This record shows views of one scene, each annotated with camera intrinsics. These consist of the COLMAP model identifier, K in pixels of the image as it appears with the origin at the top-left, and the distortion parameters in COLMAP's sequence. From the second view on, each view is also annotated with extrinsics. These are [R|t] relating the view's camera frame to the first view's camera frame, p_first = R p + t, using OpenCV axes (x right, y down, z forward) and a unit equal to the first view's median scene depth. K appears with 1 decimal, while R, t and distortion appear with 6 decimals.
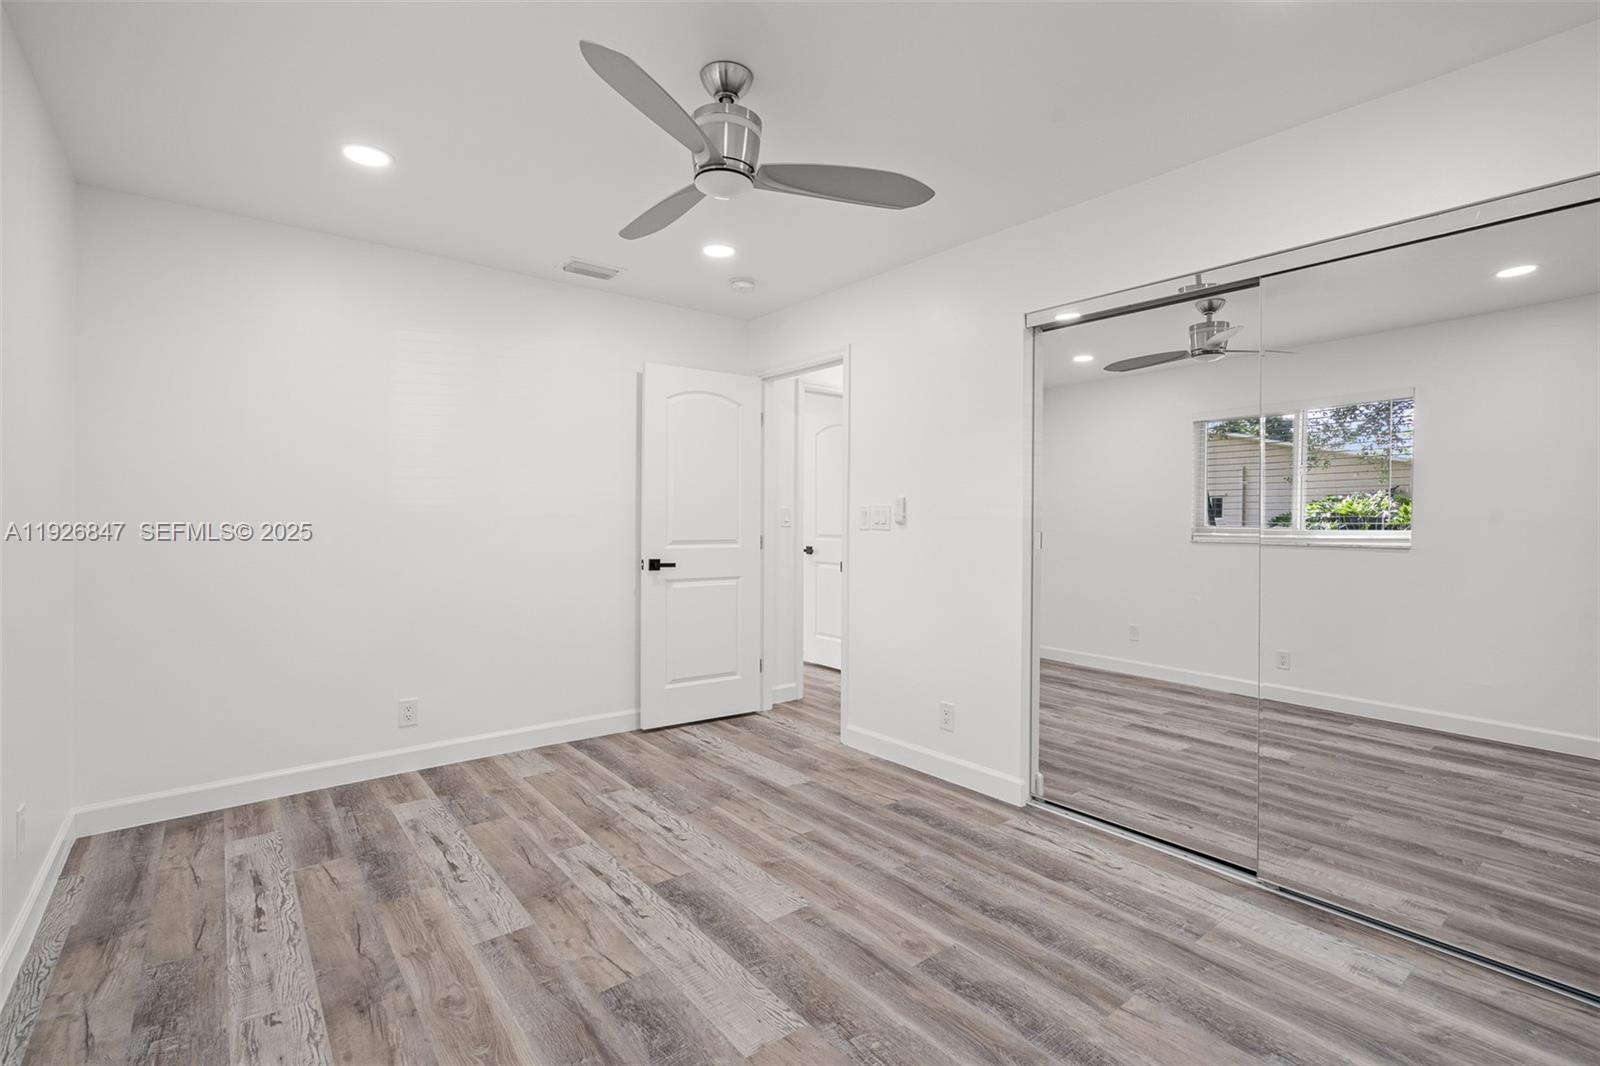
lens RADIAL K [[724.6, 0, 797.3], [0, 724.6, 533.2], [0, 0, 1]] dist [-0.003256, 0.000450]
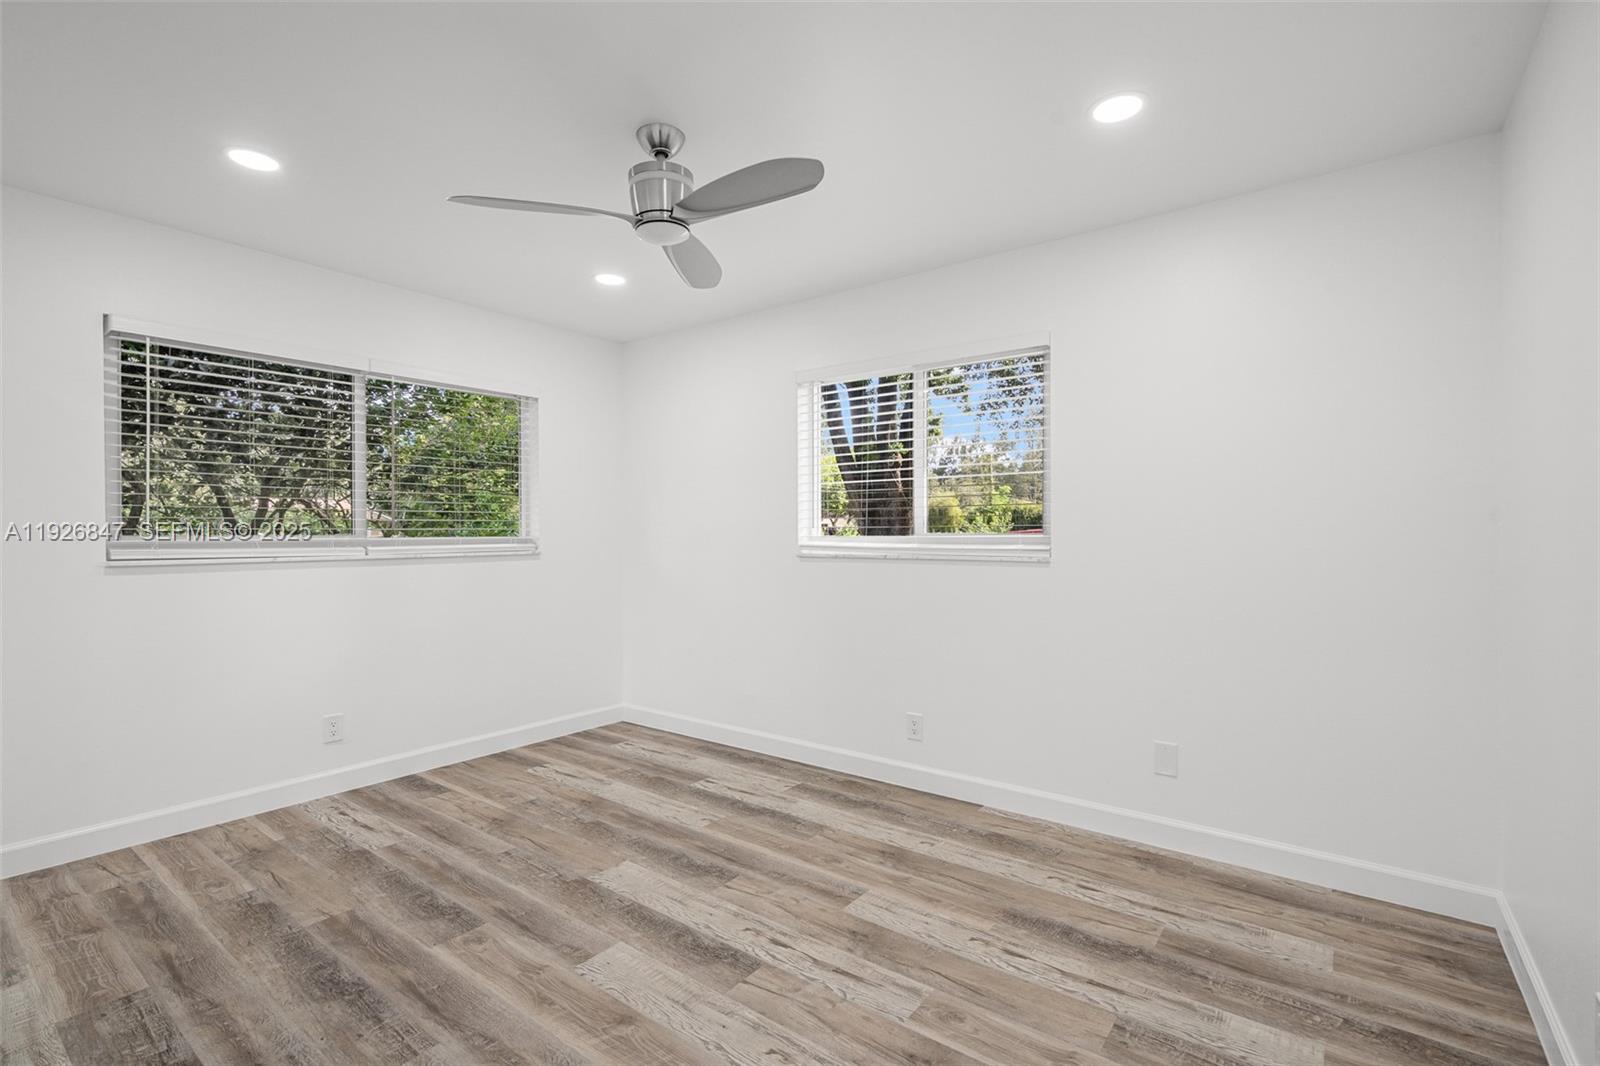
lens RADIAL K [[728.8, 0, 798.0], [0, 728.8, 534.3], [0, 0, 1]] dist [-0.001962, 0.000354]
pose [[-0.969981, -0.004059, -0.243147, -0.031129], [-0.008307, 0.999830, 0.016448, -0.039554], [0.243039, 0.017974, -0.969850, 1.982544]]
